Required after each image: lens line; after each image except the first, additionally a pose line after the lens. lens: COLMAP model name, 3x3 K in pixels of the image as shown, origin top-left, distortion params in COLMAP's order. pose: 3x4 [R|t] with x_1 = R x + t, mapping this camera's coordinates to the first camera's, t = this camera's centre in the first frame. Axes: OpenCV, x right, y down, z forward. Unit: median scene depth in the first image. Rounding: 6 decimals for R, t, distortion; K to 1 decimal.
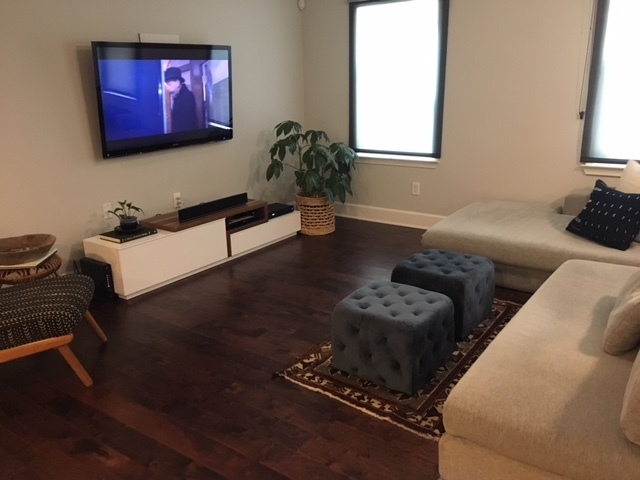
lens RADIAL K [[544.8, 0, 318.5], [0, 544.8, 242.7], [0, 0, 1]] dist [0.039352, -0.004476]
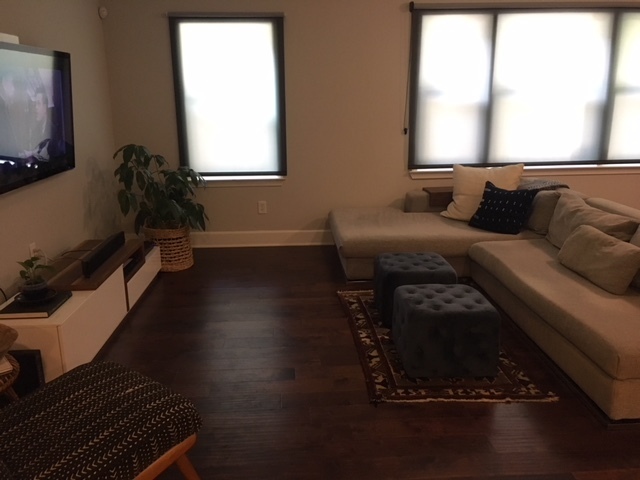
lens RADIAL K [[544.8, 0, 320.3], [0, 544.8, 236.1], [0, 0, 1]] dist [0.039352, -0.004476]
pose [[0.777518, -0.137723, 0.613594, -0.439915], [0.173336, 0.984862, 0.001412, -0.036445], [-0.604500, 0.105260, 0.789620, 0.181510]]
